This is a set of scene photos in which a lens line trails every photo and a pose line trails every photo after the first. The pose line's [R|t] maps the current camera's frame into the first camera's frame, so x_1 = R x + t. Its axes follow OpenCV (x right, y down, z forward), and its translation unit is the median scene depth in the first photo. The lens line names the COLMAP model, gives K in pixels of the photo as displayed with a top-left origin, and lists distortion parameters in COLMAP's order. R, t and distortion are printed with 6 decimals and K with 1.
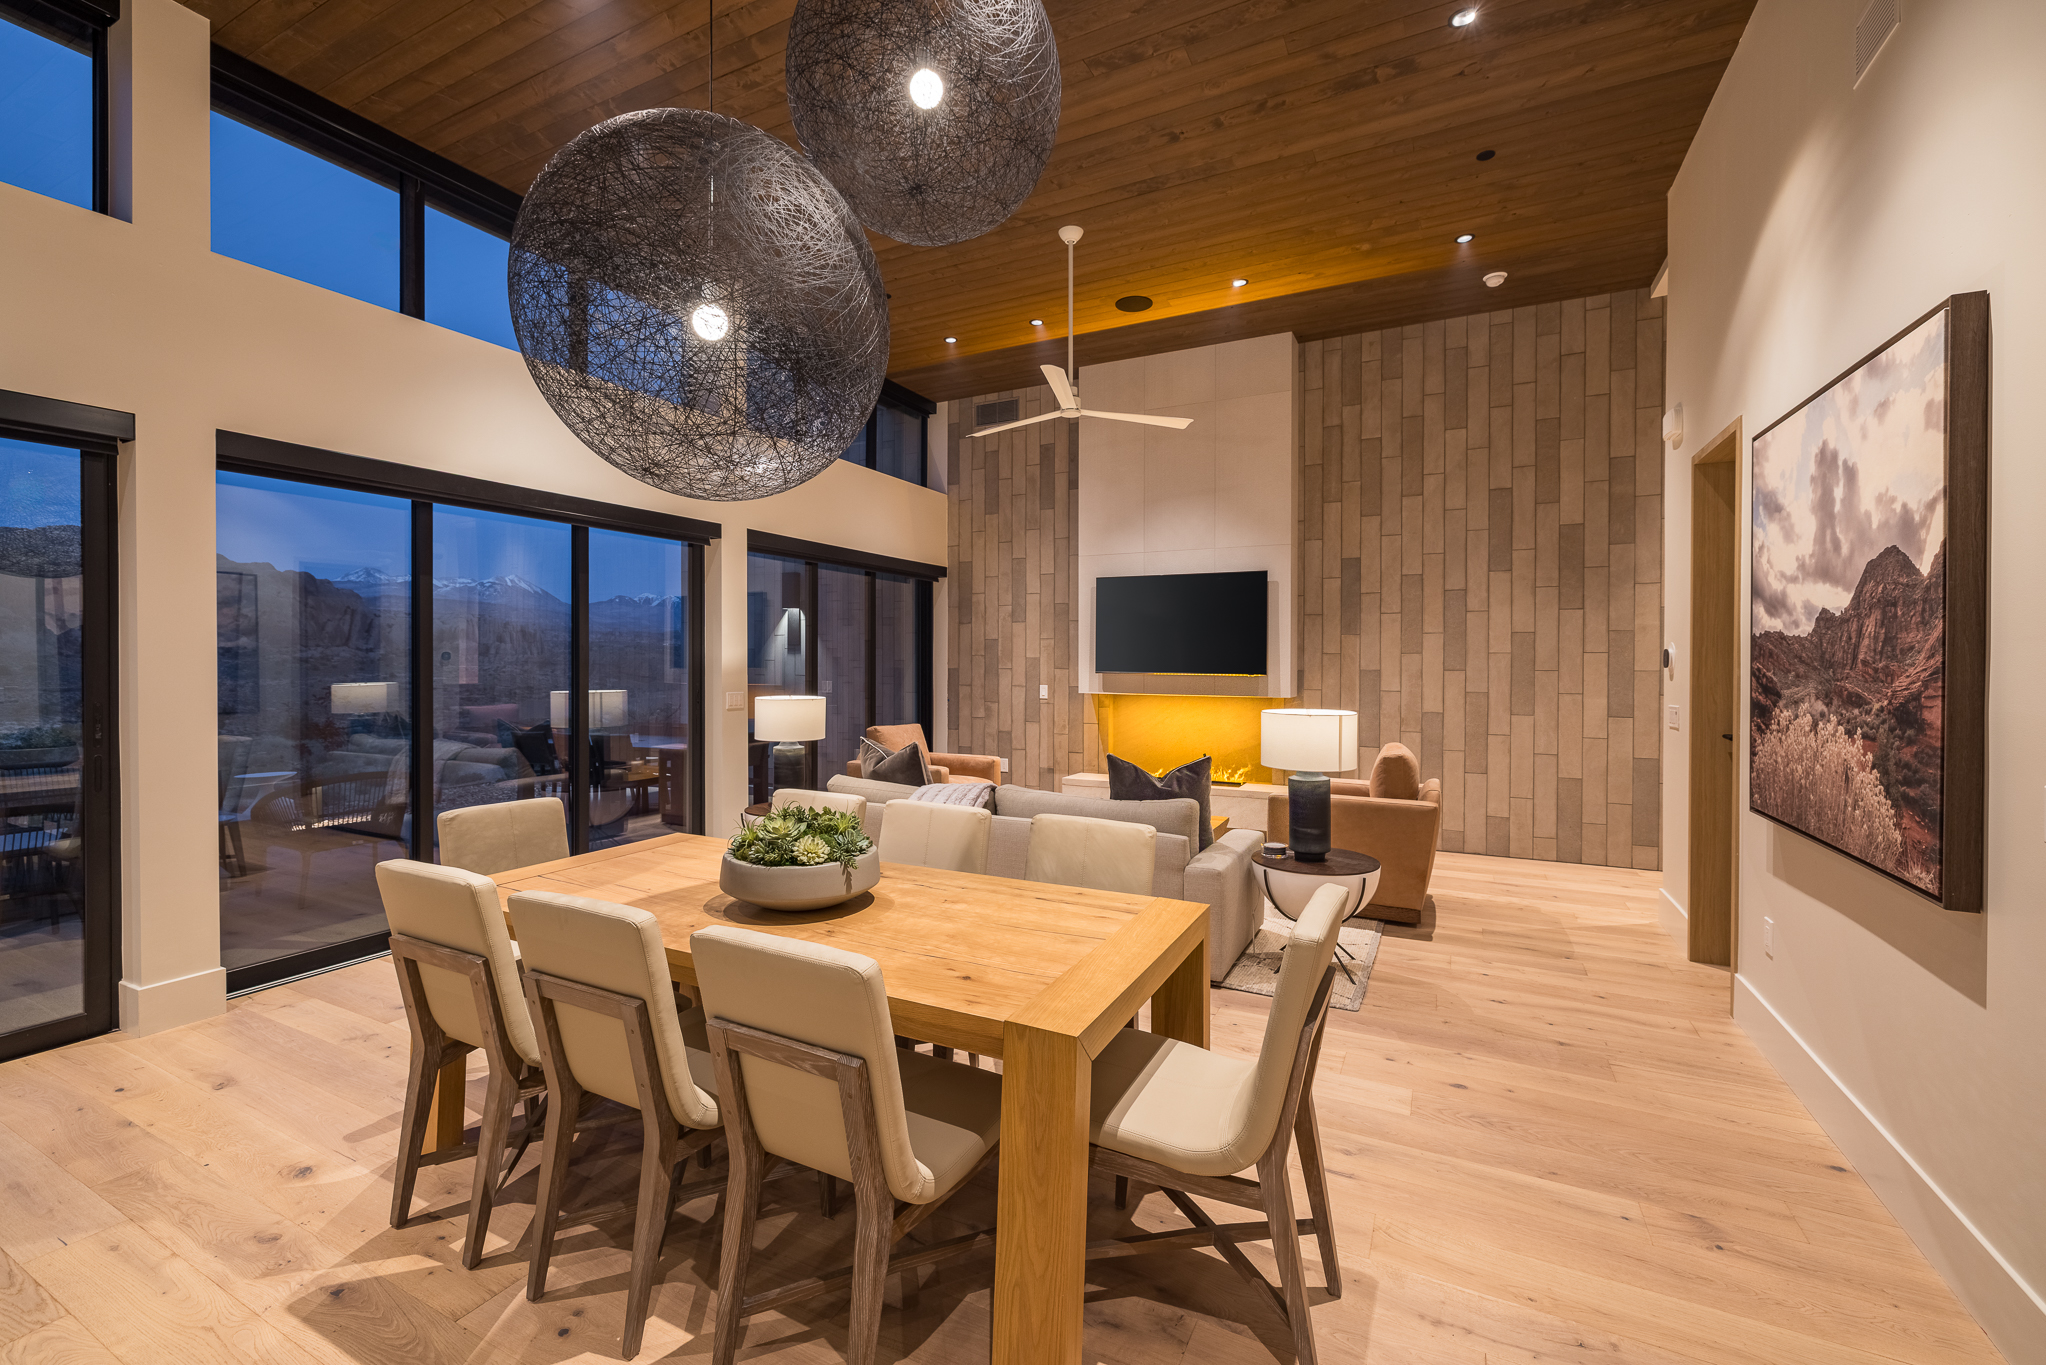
lens RADIAL K [[855.6, 0, 1012.4], [0, 855.6, 669.7], [0, 0, 1]] dist [0.000309, -0.001182]
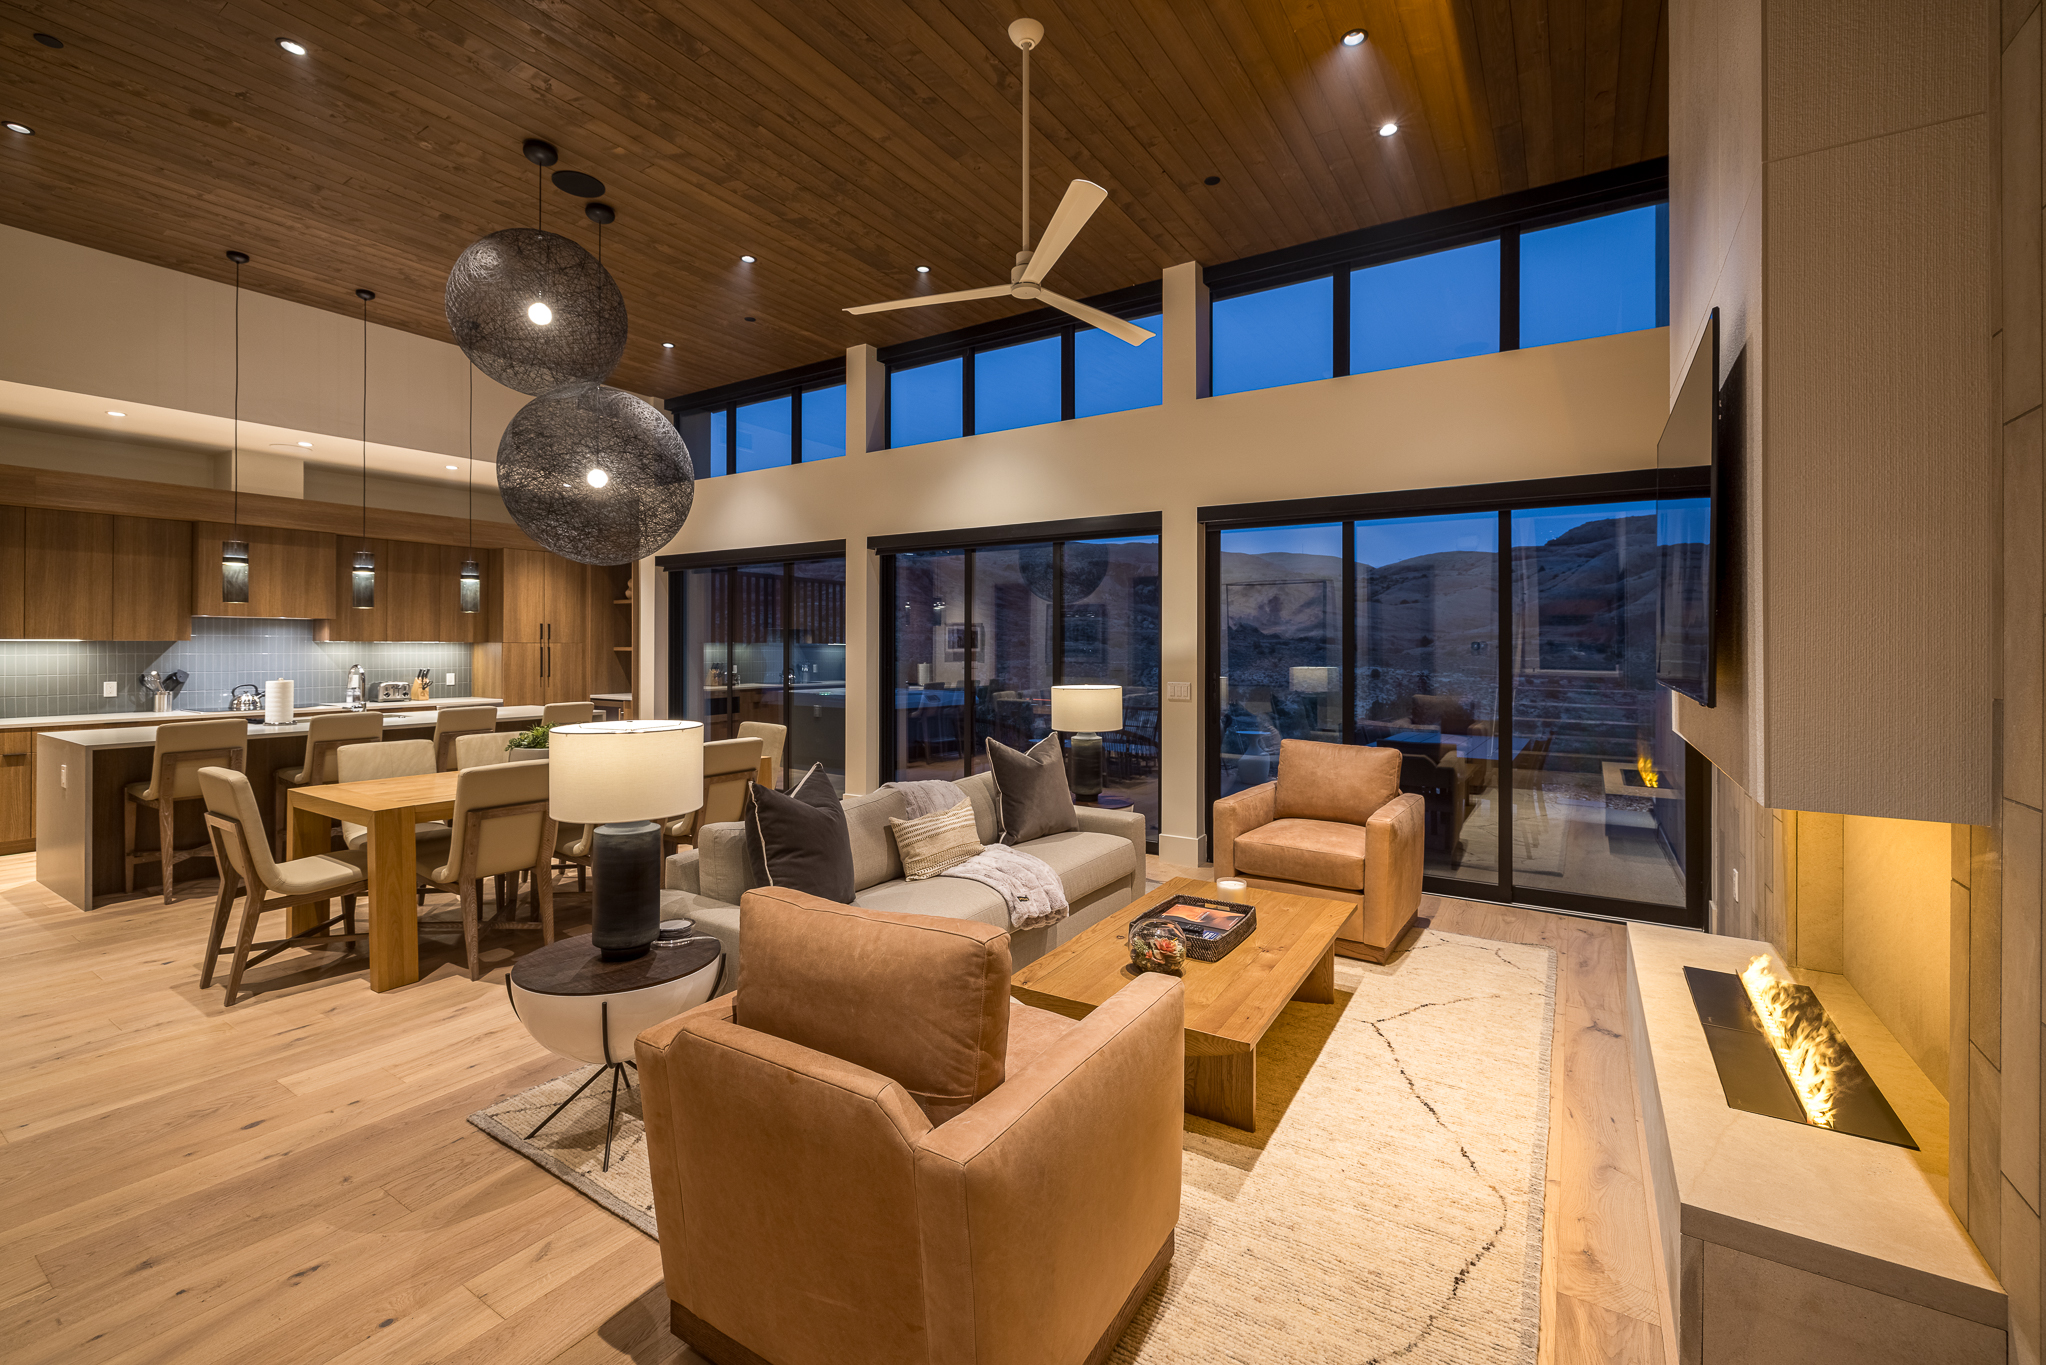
lens RADIAL K [[855.6, 0, 1012.8], [0, 855.6, 638.0], [0, 0, 1]] dist [0.000309, -0.001182]
pose [[-0.098042, -0.011718, -0.995113, 0.476926], [-0.016042, 0.999819, -0.010193, -0.007505], [0.995053, 0.014964, -0.098212, 0.667054]]
